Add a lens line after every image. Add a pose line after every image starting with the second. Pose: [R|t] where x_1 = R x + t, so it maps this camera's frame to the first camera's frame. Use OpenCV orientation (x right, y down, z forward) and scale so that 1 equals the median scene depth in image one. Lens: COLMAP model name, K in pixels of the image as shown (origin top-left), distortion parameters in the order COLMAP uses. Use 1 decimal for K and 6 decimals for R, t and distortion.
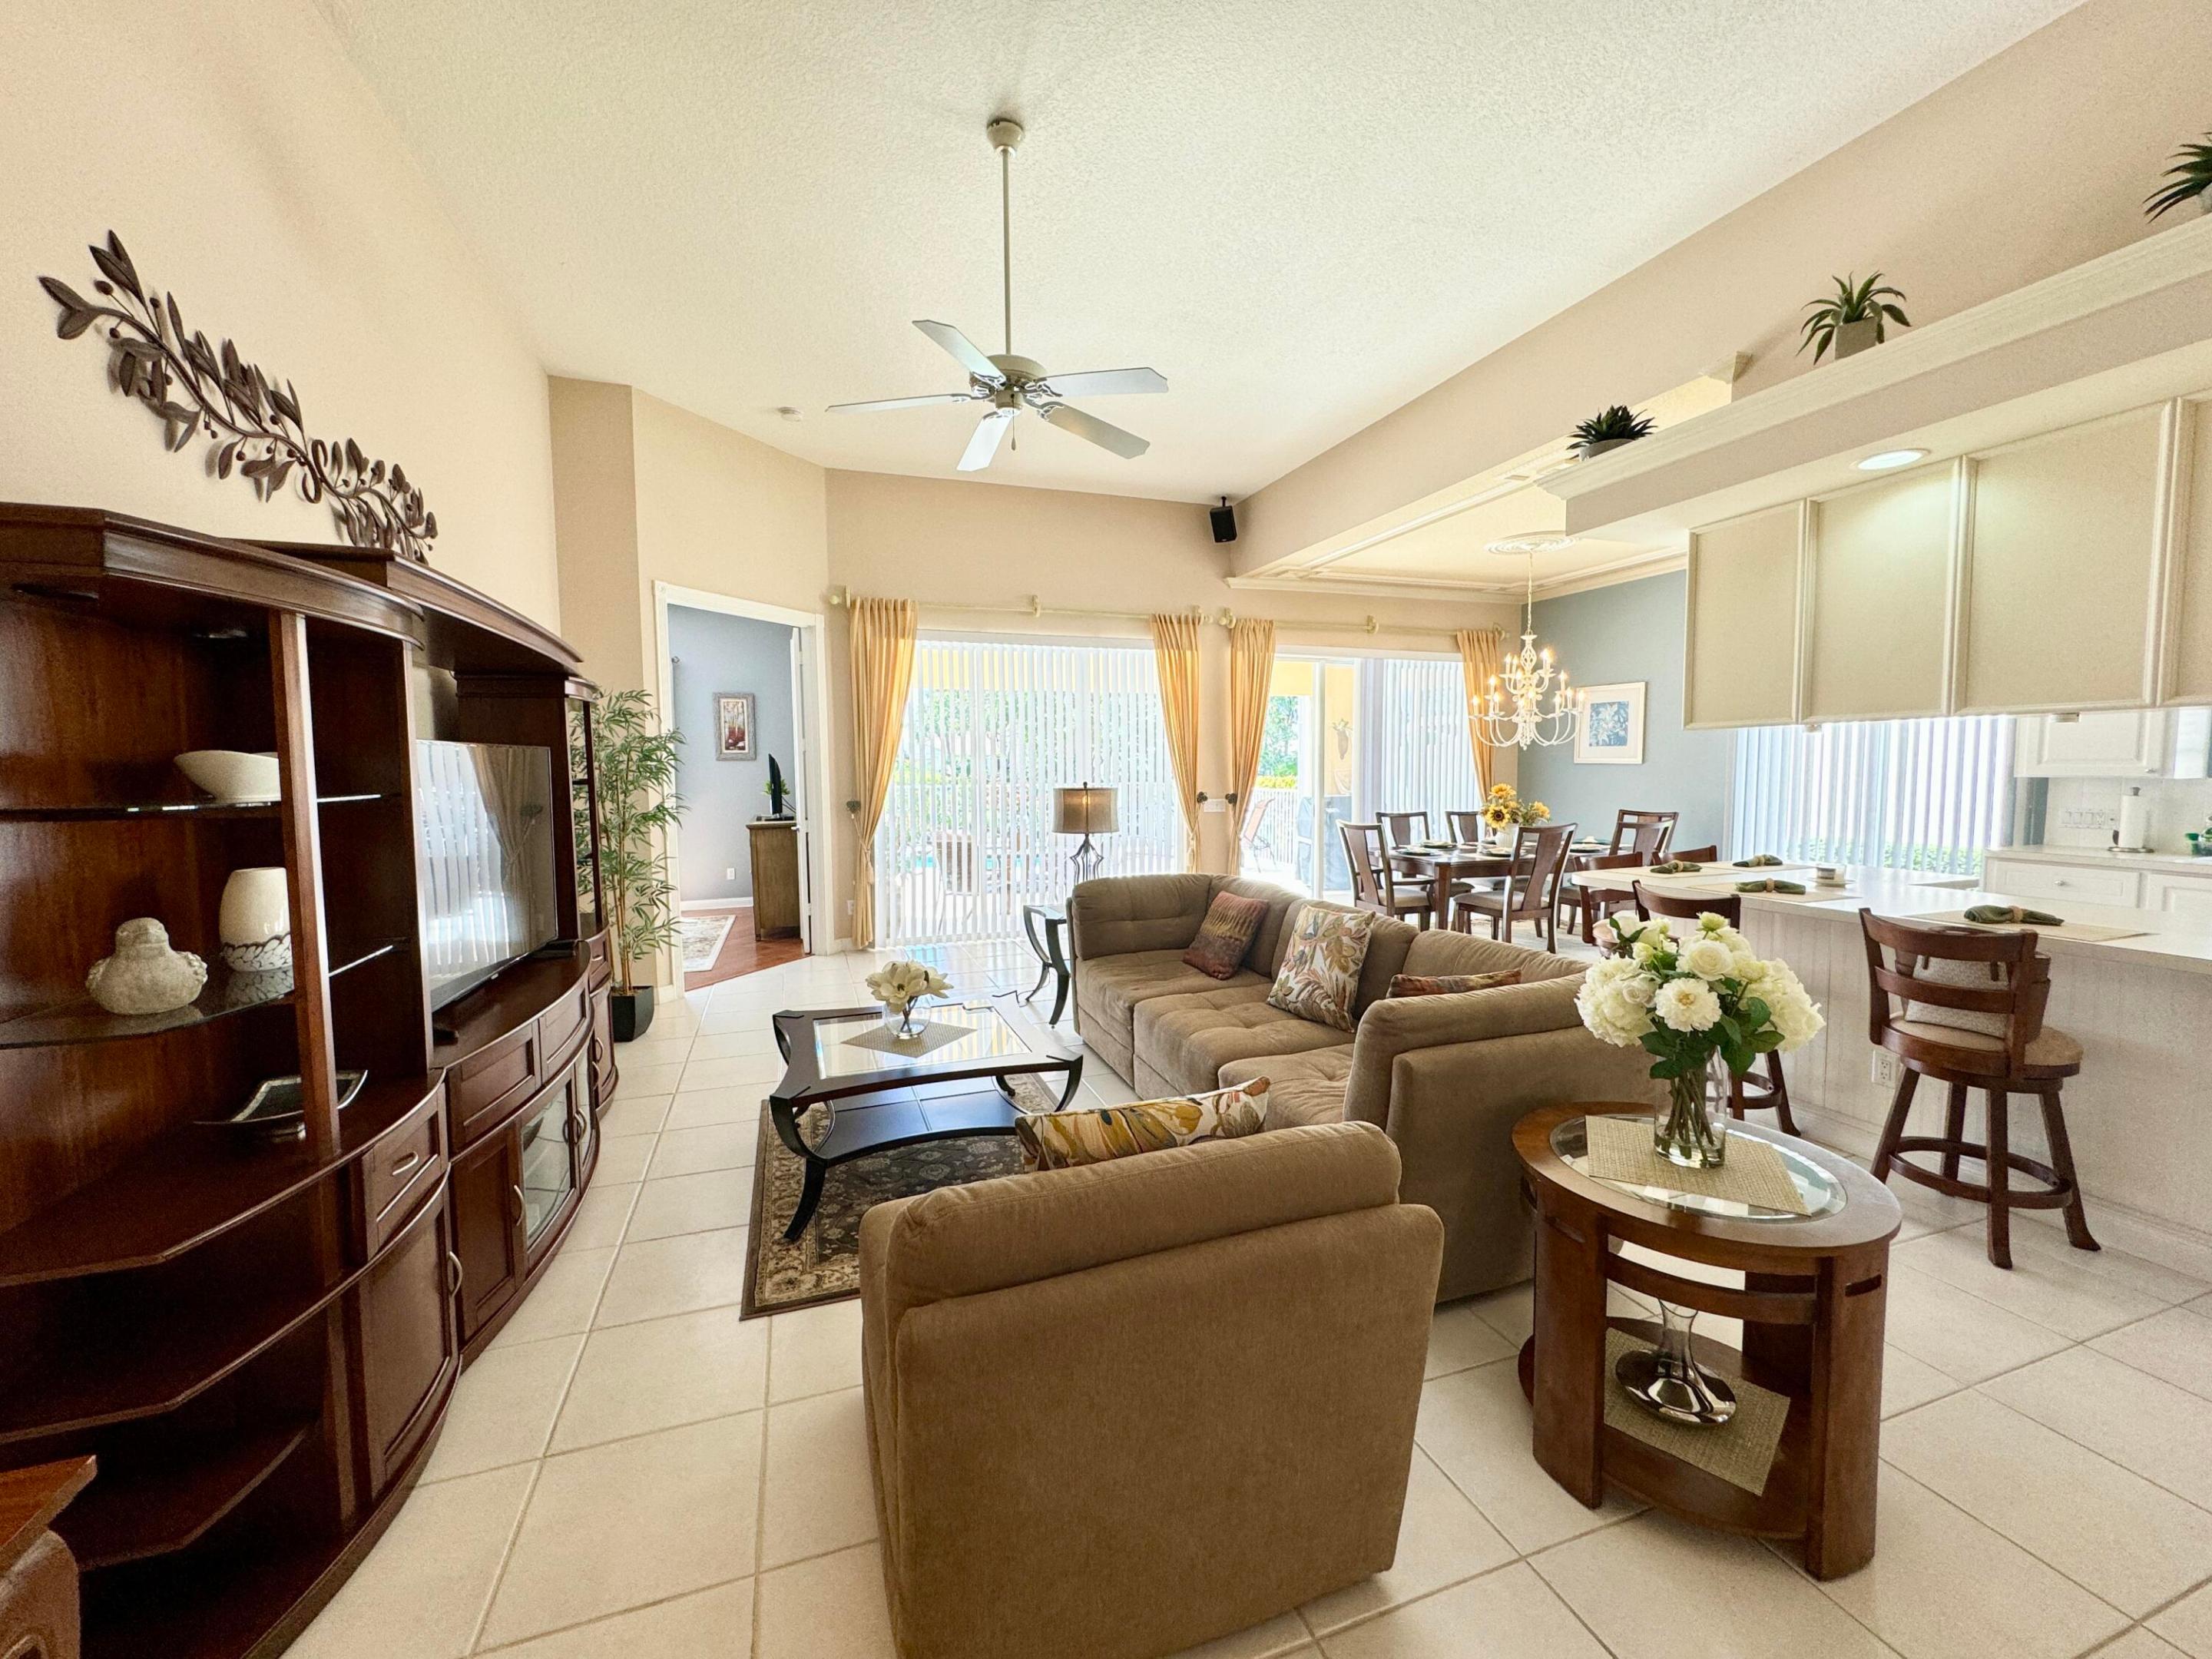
lens RADIAL K [[876.3, 0, 1102.8], [0, 876.3, 826.4], [0, 0, 1]] dist [-0.003166, -0.000168]
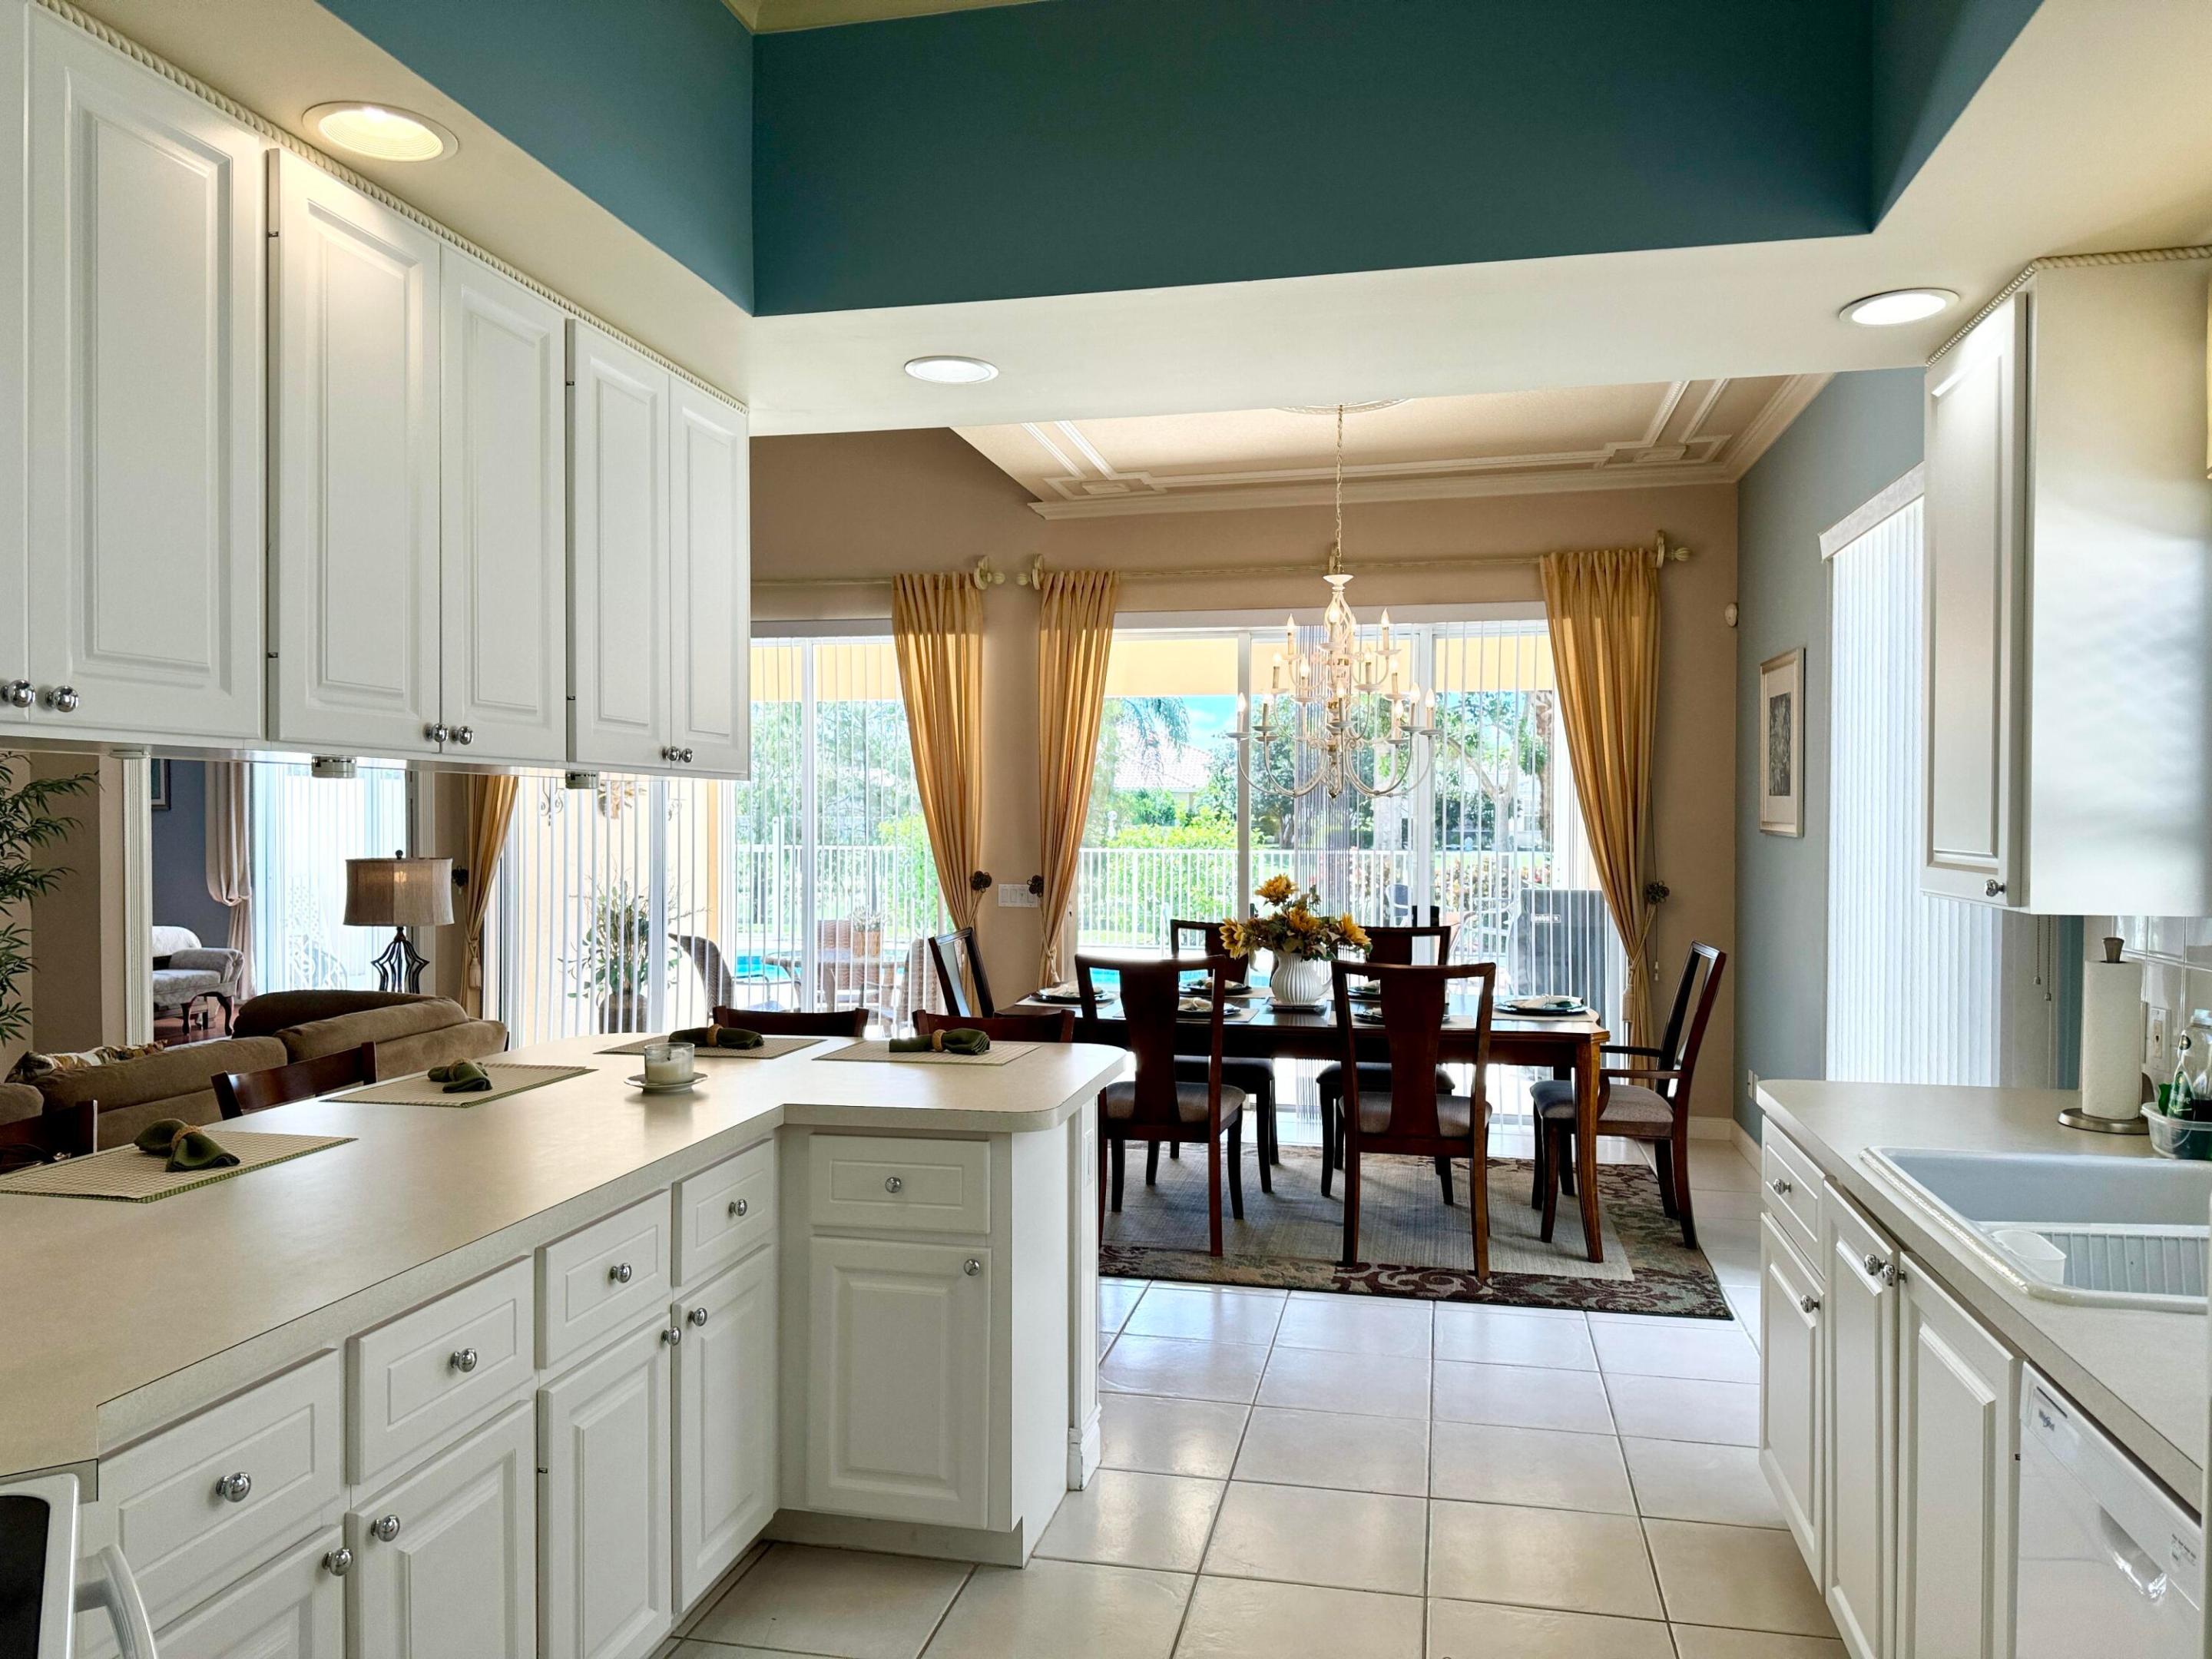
lens RADIAL K [[1557.1, 0, 1109.0], [0, 1557.1, 827.7], [0, 0, 1]] dist [0.056171, -0.002004]
pose [[0.854502, 0.012192, -0.519304, 0.736746], [-0.042826, 0.997975, -0.047038, -0.023203], [0.517679, 0.062434, 0.853294, 0.159989]]
